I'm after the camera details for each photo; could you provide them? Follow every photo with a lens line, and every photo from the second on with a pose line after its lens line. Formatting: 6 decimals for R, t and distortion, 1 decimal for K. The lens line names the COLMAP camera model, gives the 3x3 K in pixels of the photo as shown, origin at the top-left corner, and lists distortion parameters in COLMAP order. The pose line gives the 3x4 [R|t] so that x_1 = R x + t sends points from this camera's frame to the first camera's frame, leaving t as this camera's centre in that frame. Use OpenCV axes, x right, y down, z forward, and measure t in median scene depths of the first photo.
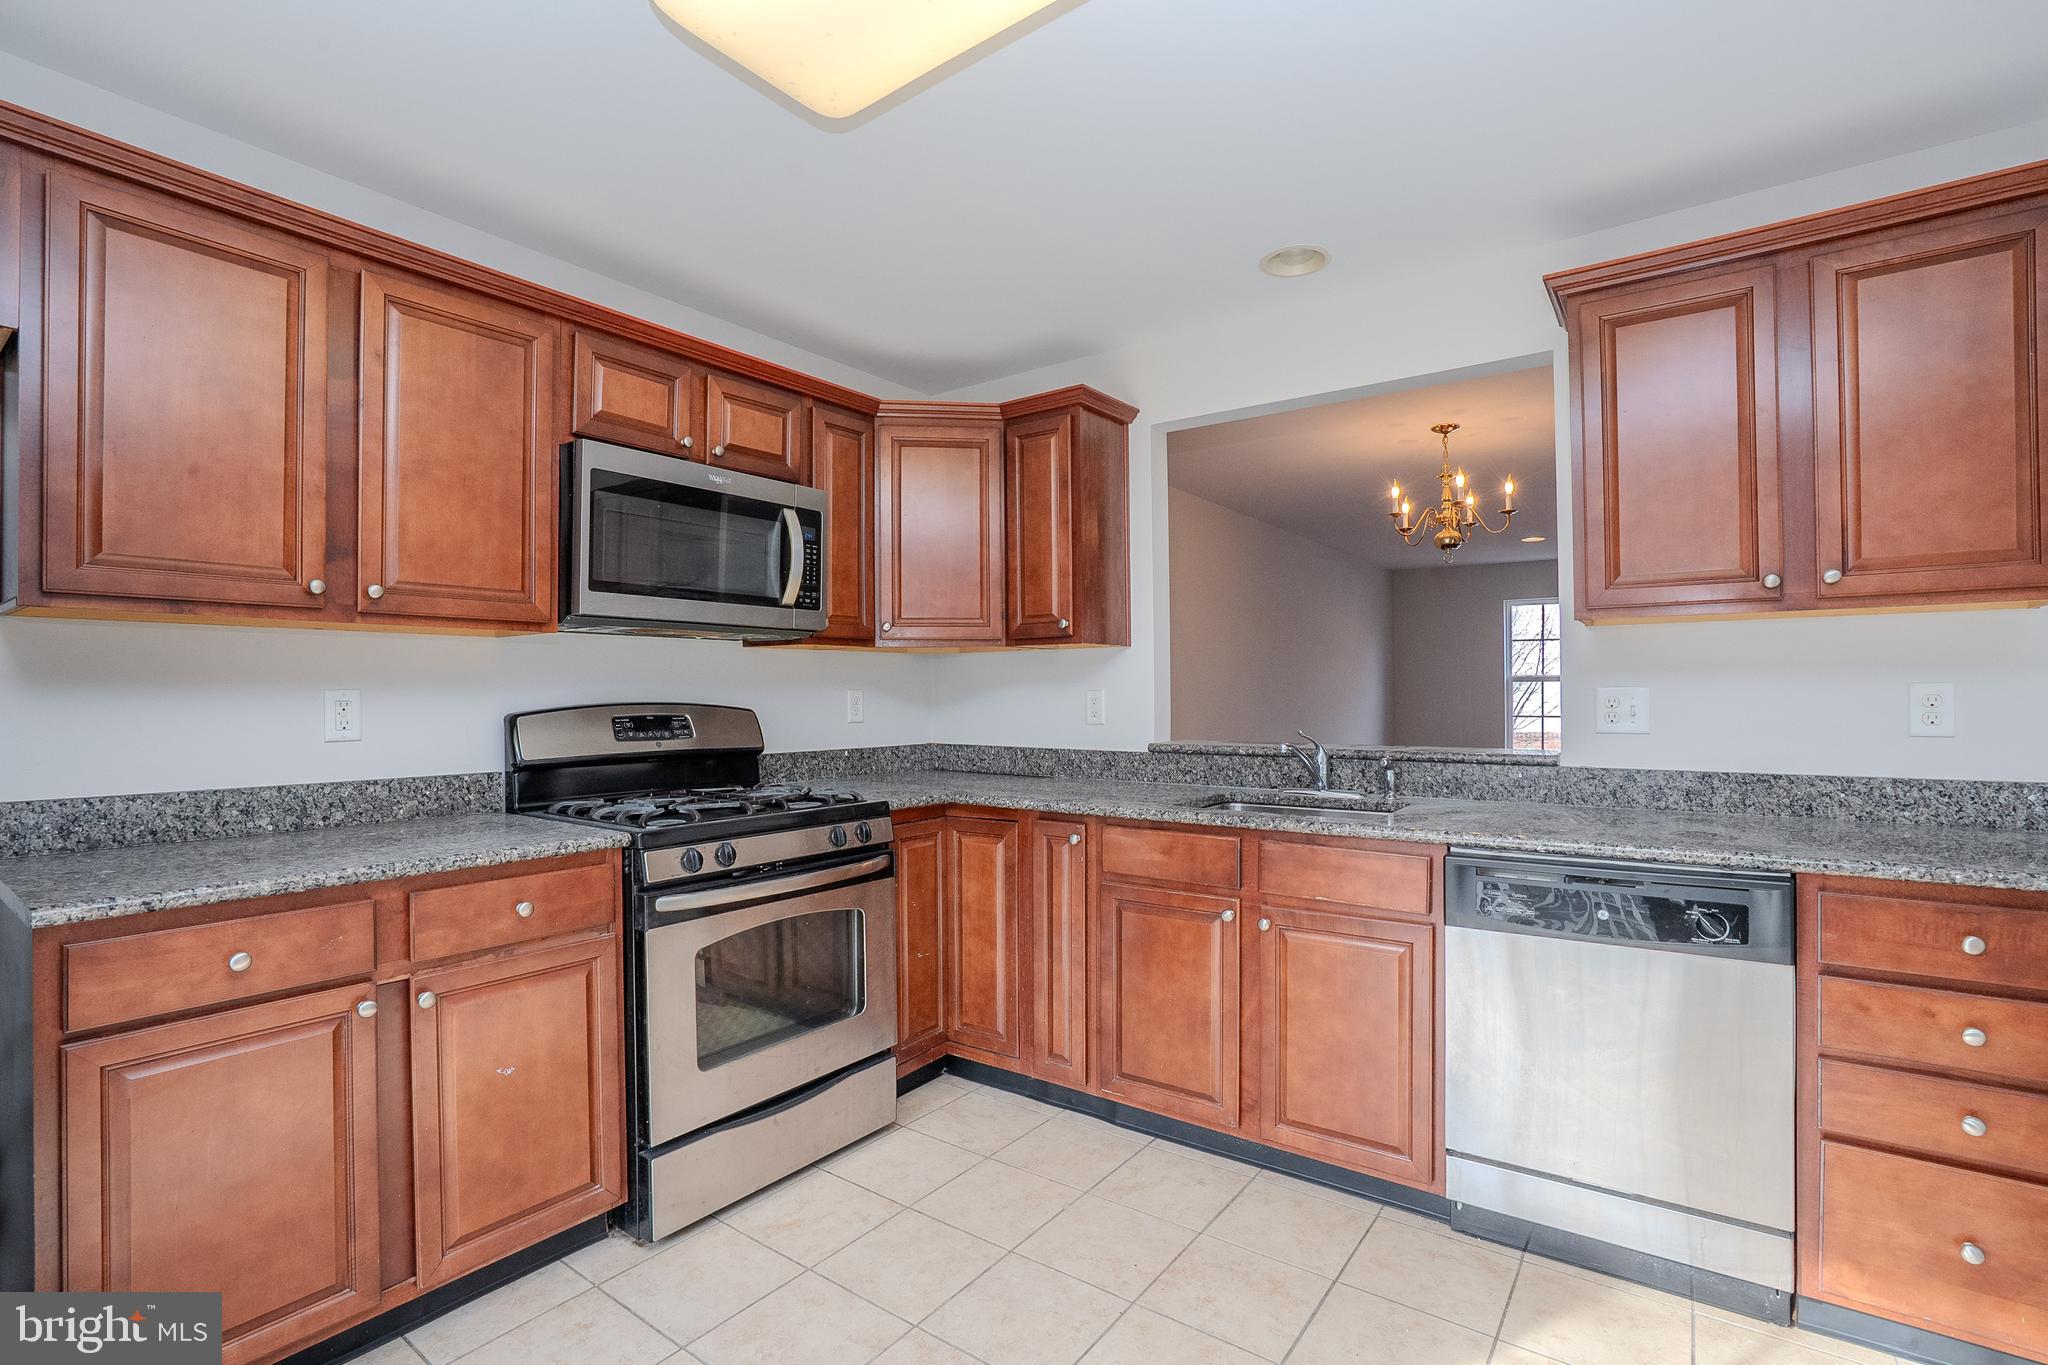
lens RADIAL K [[949.1, 0, 1021.7], [0, 949.1, 677.9], [0, 0, 1]] dist [0.000408, -0.000040]
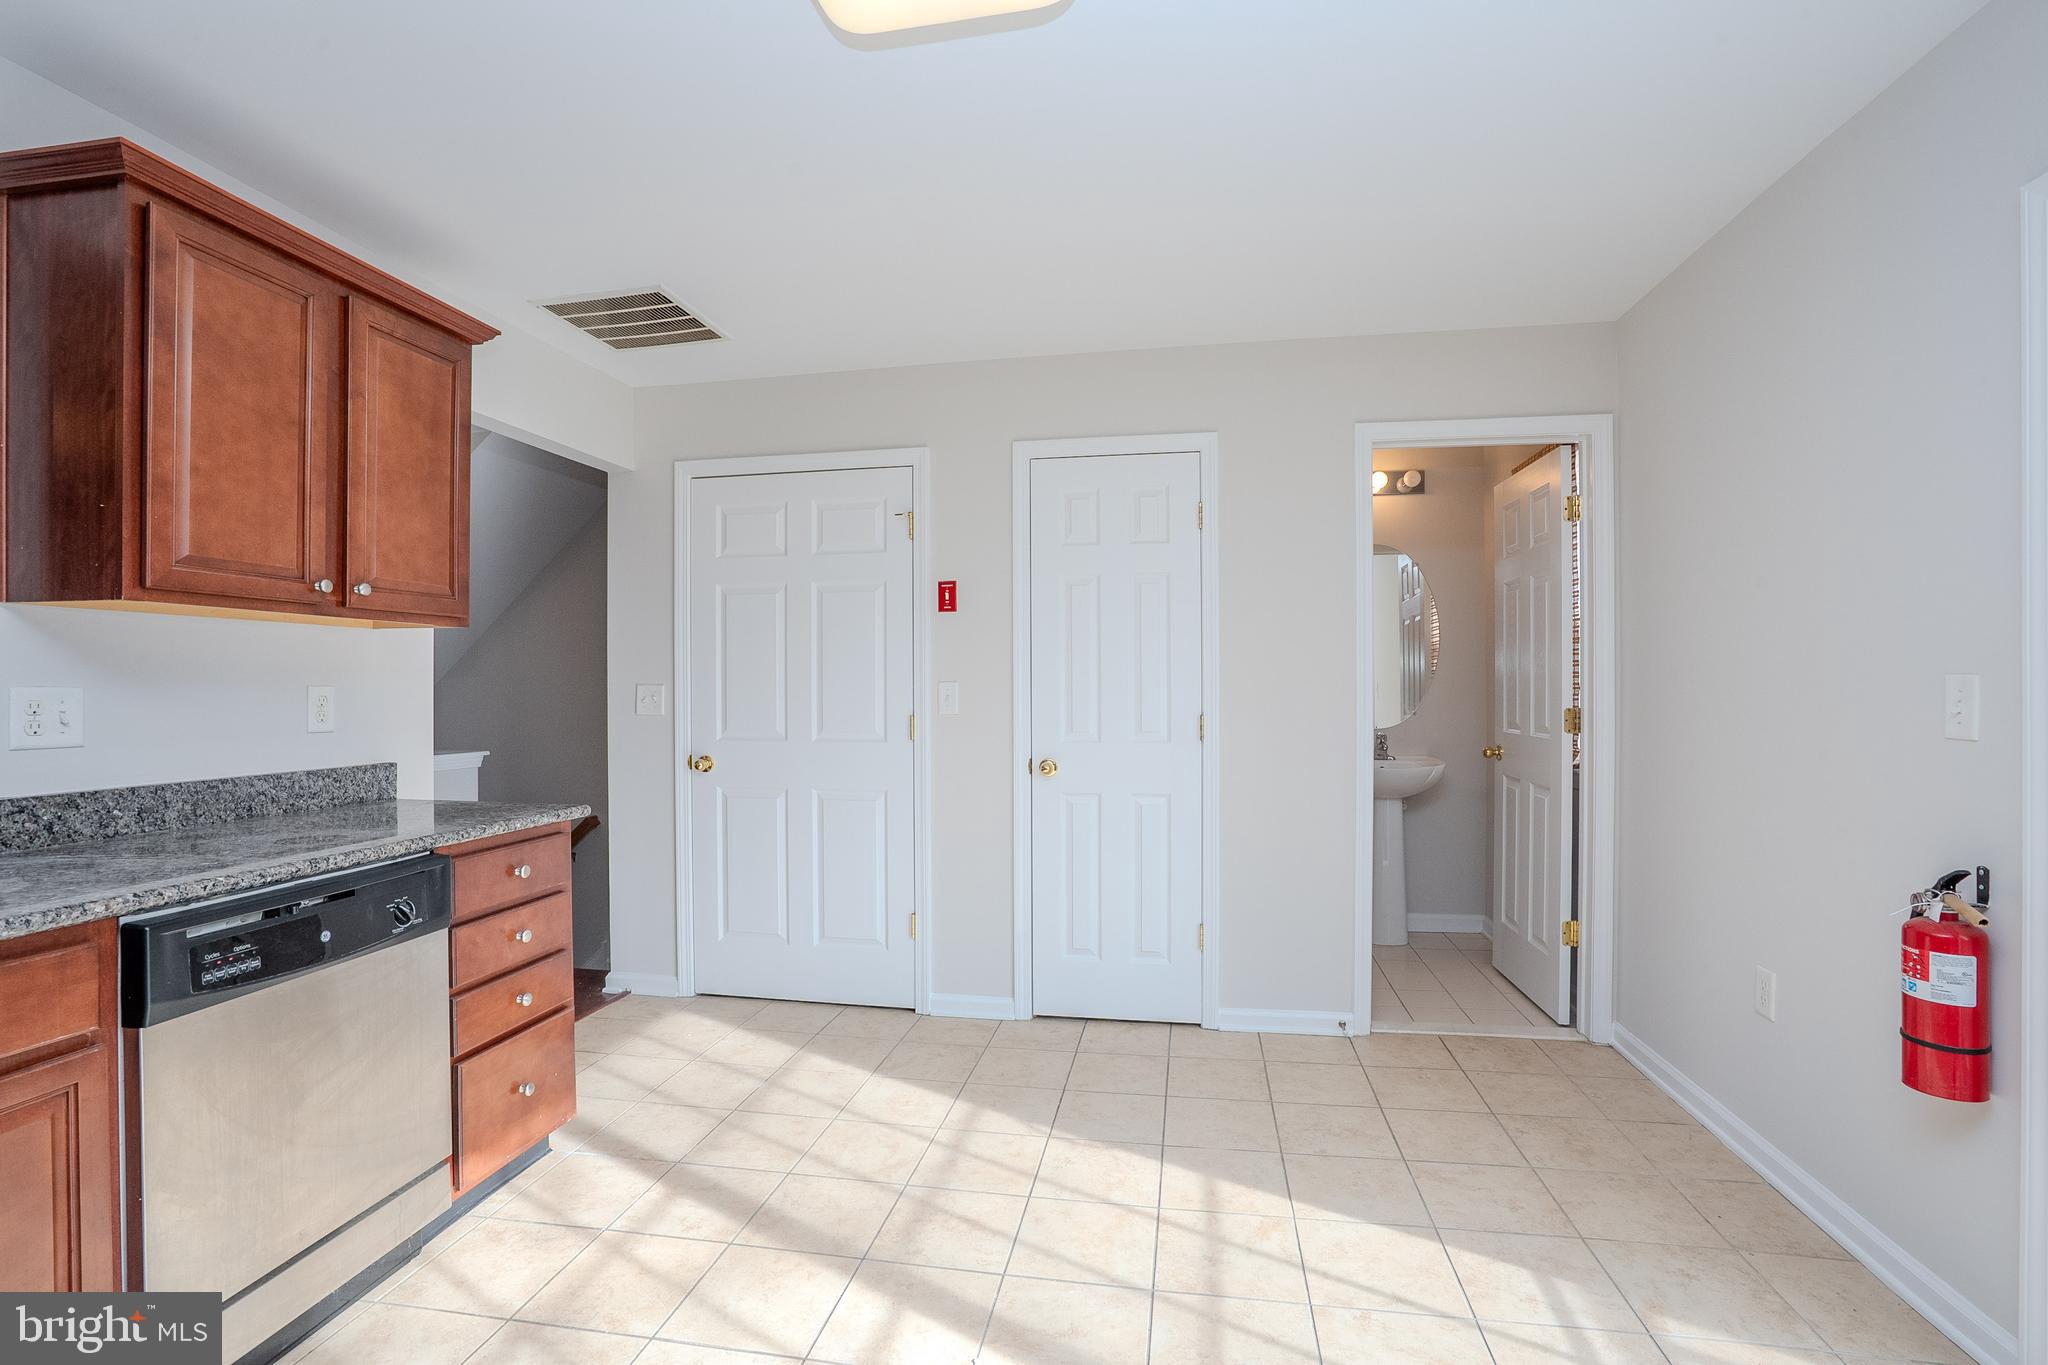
lens RADIAL K [[949.1, 0, 1019.7], [0, 949.1, 684.7], [0, 0, 1]] dist [0.000408, -0.000040]
pose [[-0.434447, 0.011105, 0.900629, -0.438863], [-0.007871, 0.999839, -0.016125, 0.015526], [-0.900663, -0.014094, -0.434289, 0.710103]]
